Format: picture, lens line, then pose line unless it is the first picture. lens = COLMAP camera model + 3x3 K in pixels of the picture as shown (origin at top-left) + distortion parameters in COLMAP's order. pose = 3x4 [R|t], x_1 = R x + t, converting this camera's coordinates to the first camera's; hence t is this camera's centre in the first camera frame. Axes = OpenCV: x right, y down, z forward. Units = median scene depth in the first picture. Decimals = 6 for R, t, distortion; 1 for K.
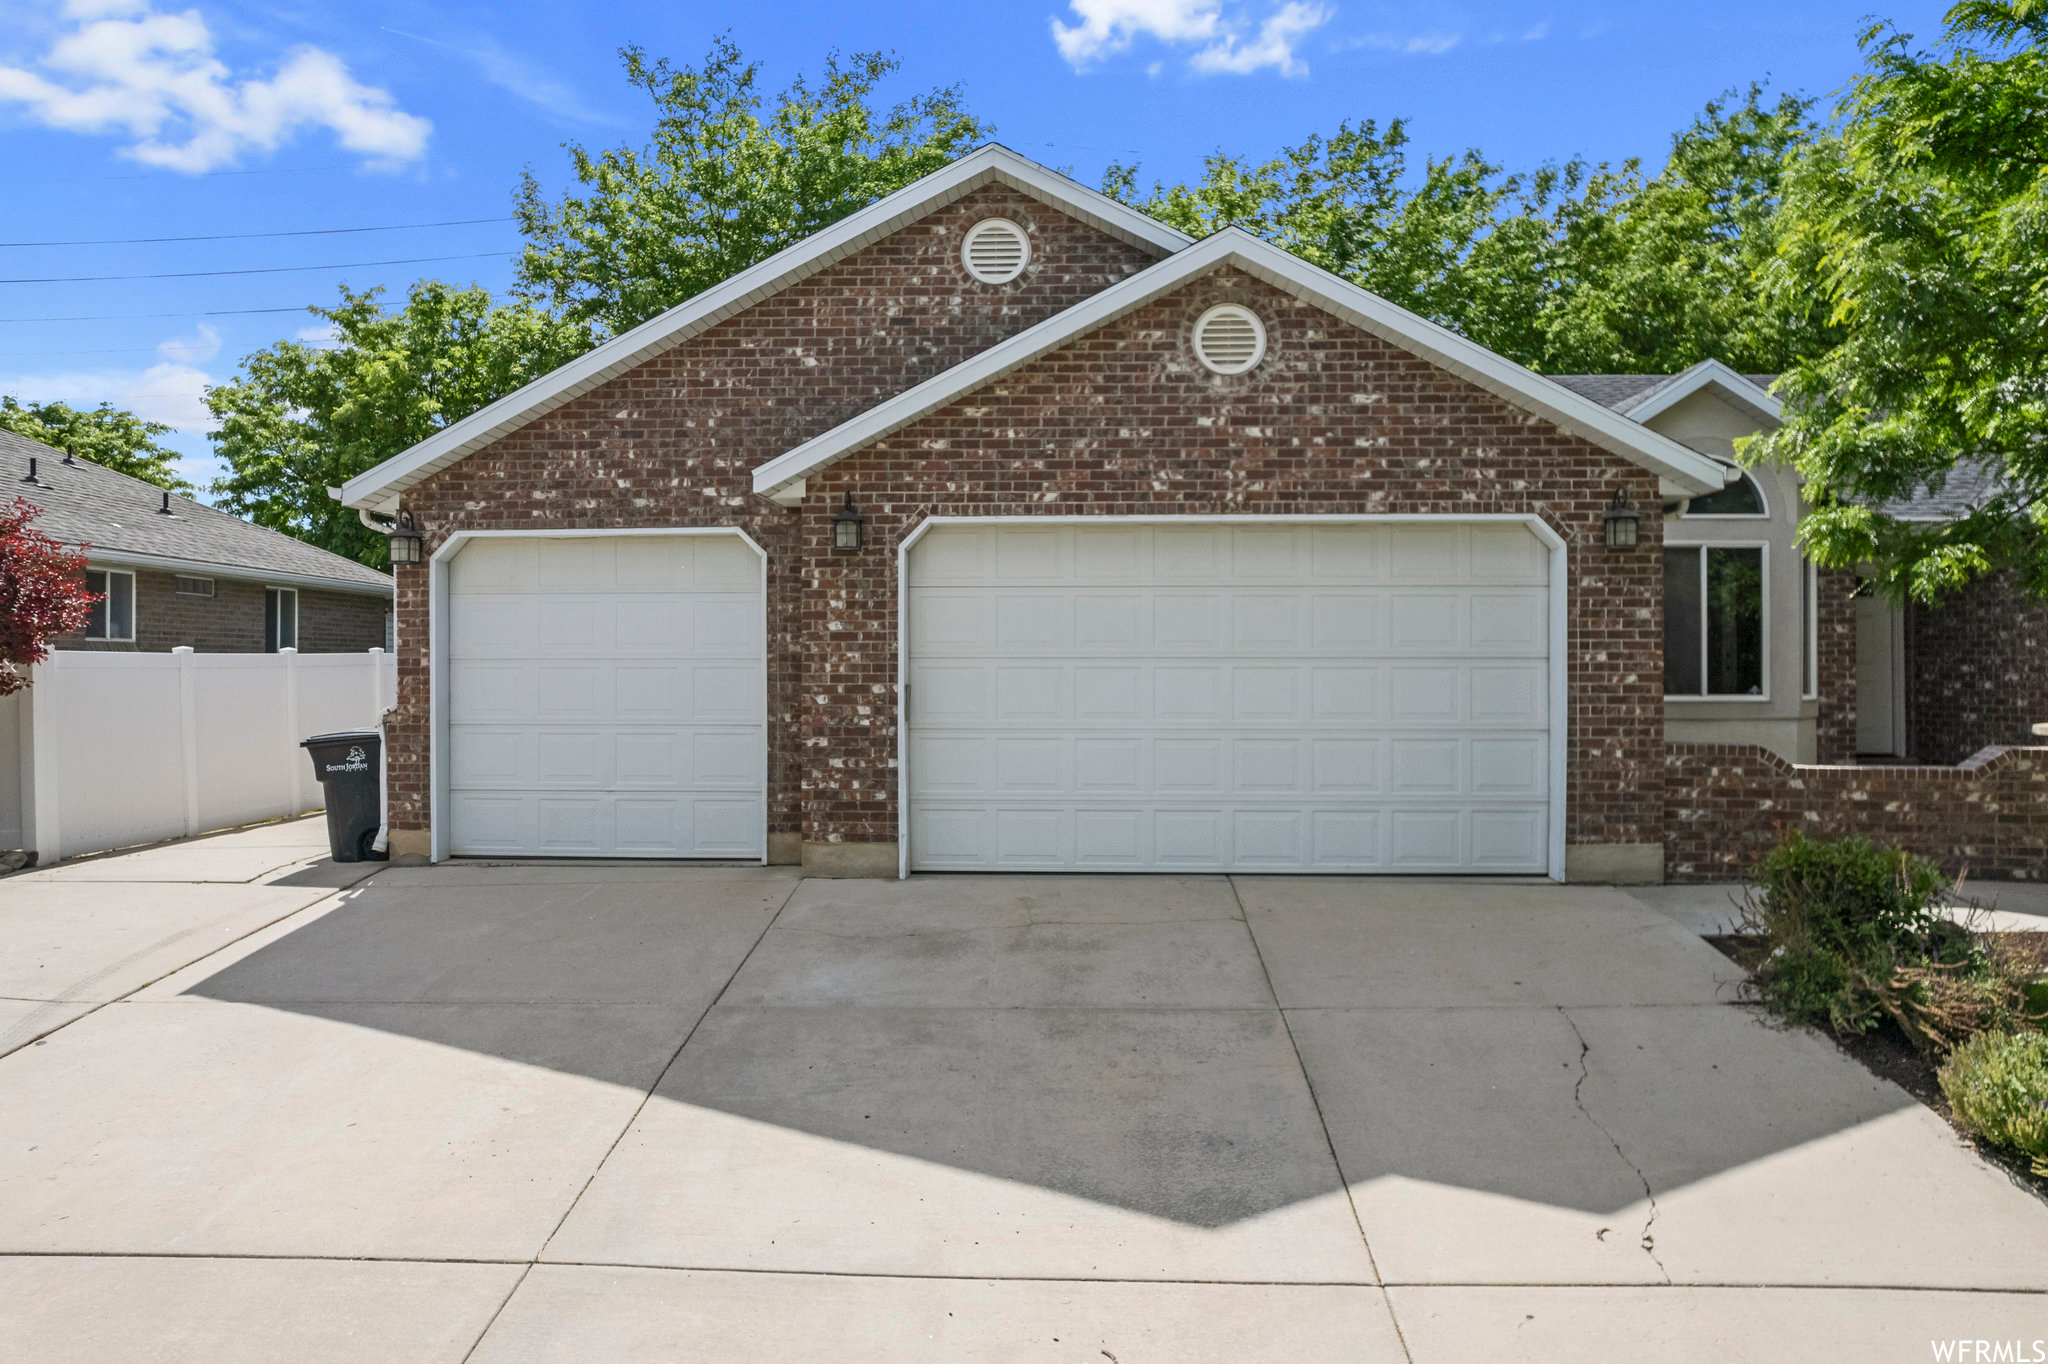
lens RADIAL K [[1326.2, 0, 1031.2], [0, 1326.2, 663.5], [0, 0, 1]] dist [-0.062653, 0.044443]
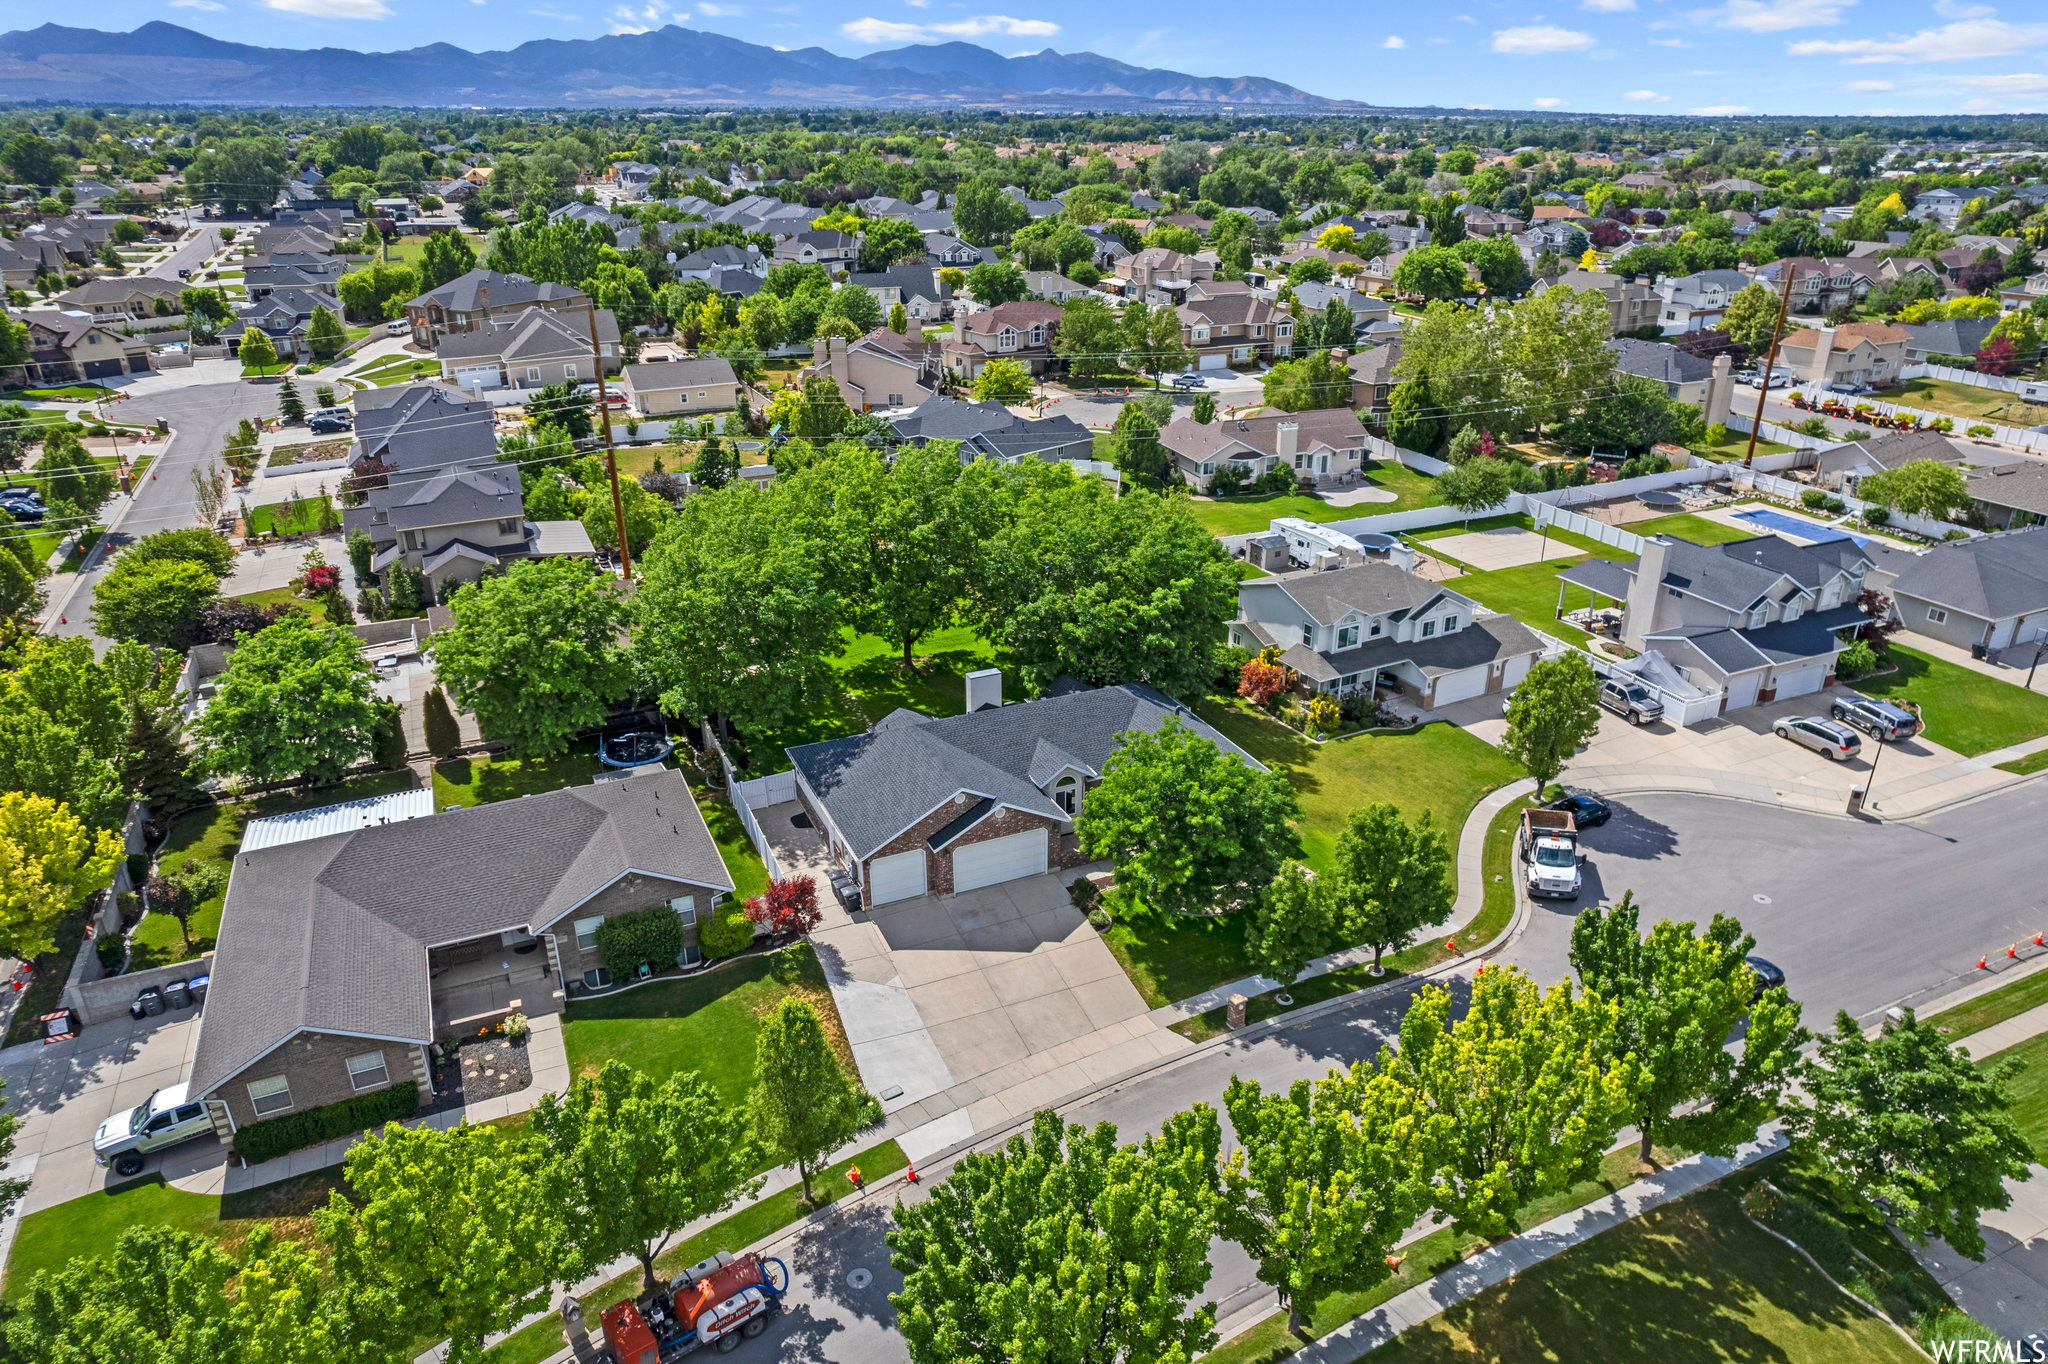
lens RADIAL K [[1326.2, 0, 1031.2], [0, 1326.2, 663.5], [0, 0, 1]] dist [-0.062653, 0.044443]
pose [[0.894083, -0.171724, 0.413673, -2.214658], [0.003264, 0.926057, 0.377370, -3.290787], [-0.447889, -0.336050, 0.828533, -4.080014]]
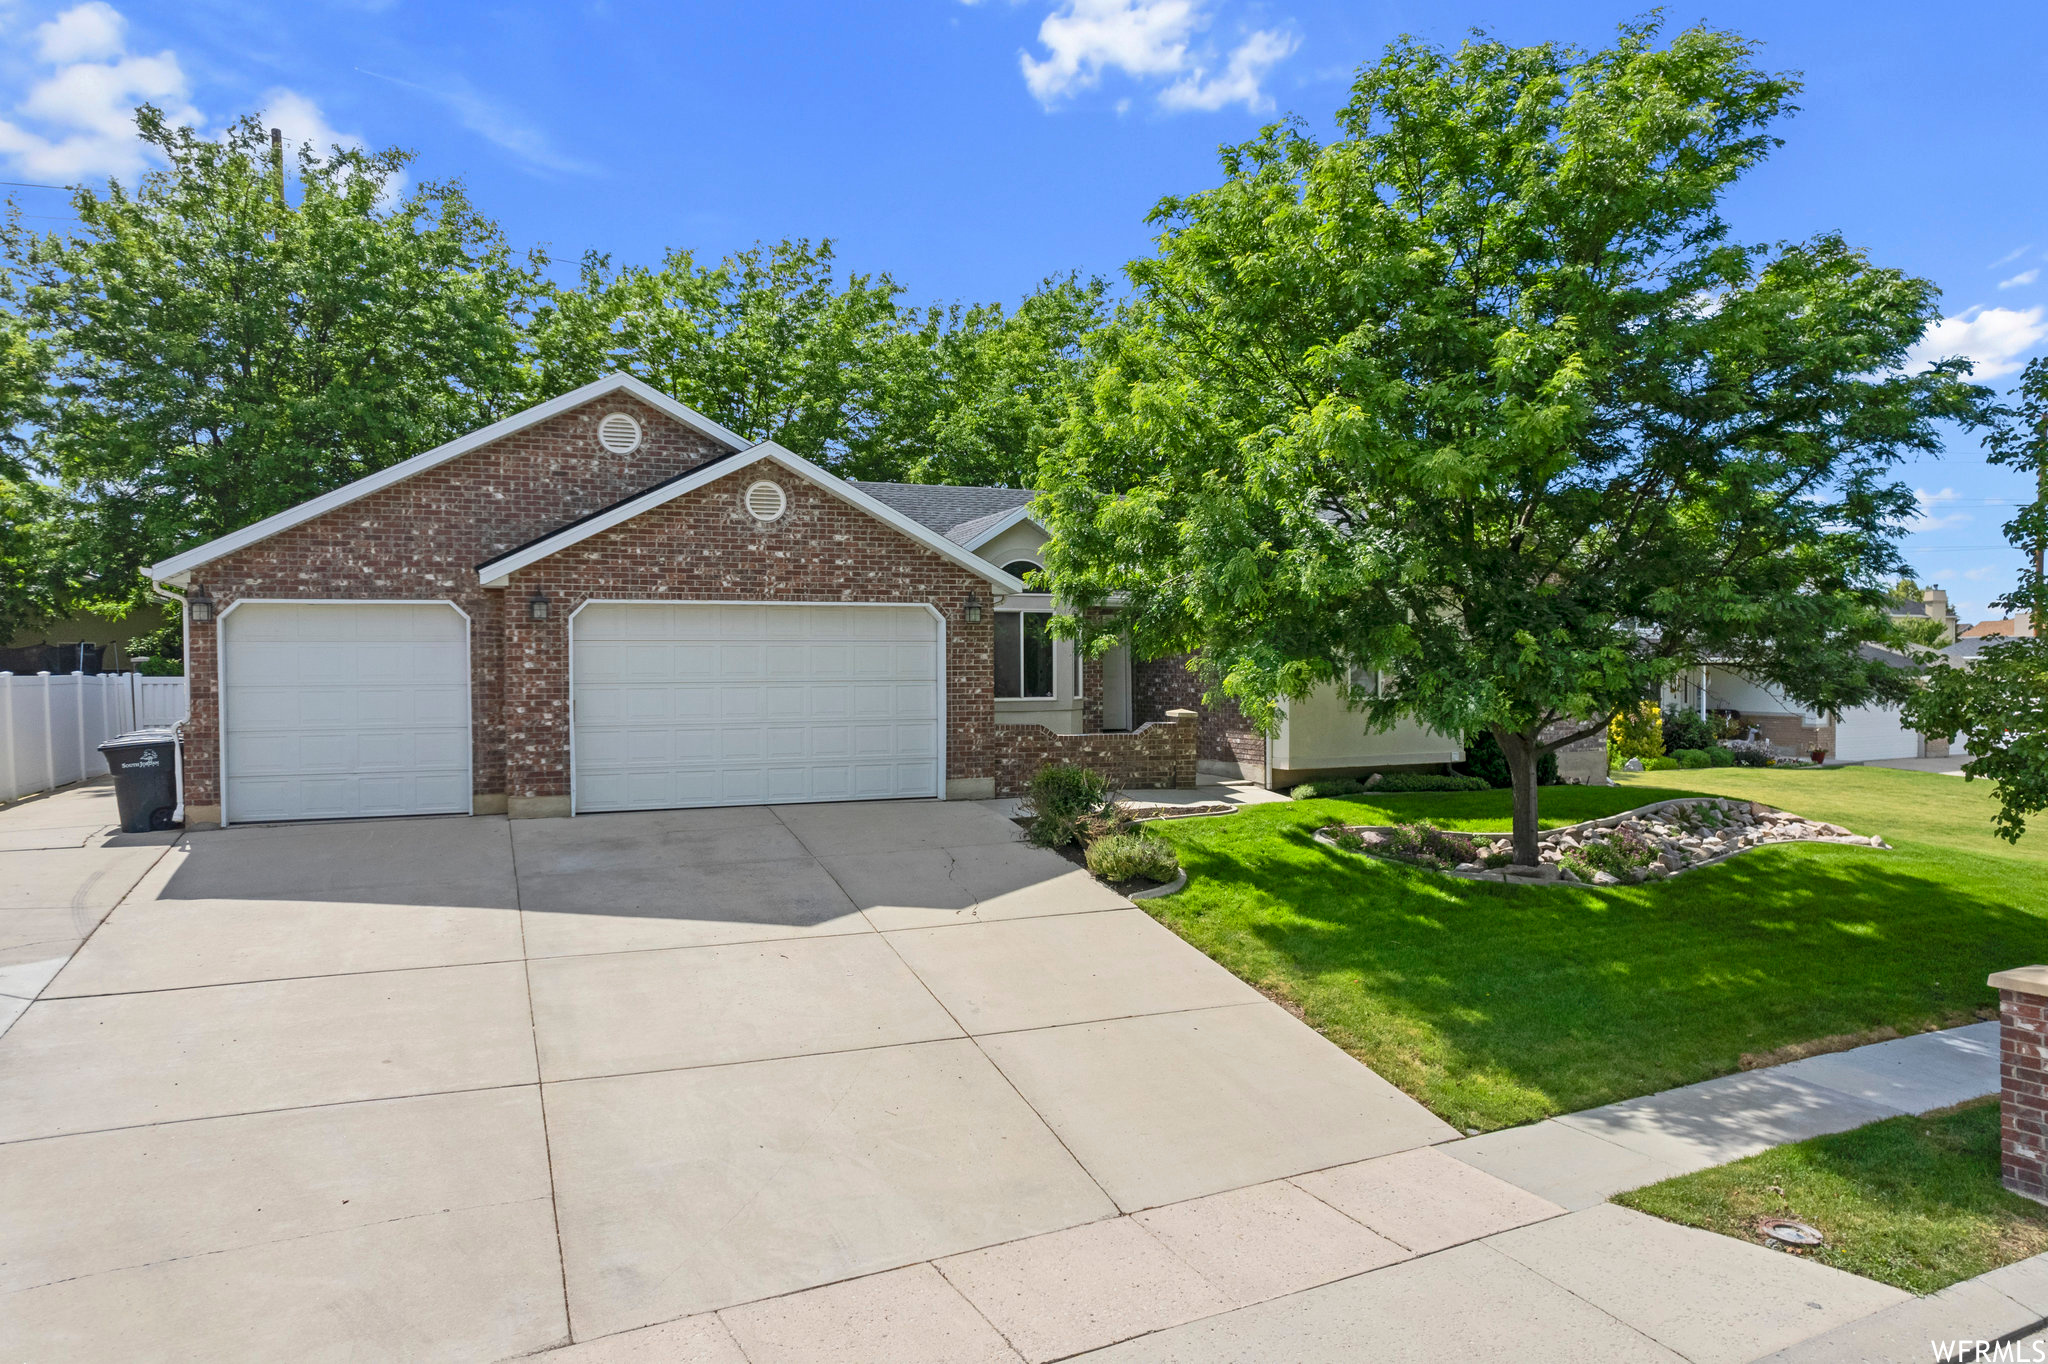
lens RADIAL K [[1326.2, 0, 1031.2], [0, 1326.2, 663.5], [0, 0, 1]] dist [-0.062653, 0.044443]
pose [[0.903019, -0.004852, 0.429573, -0.285581], [0.004014, 0.999988, 0.002857, -0.032193], [-0.429581, -0.000855, 0.903028, -0.736192]]
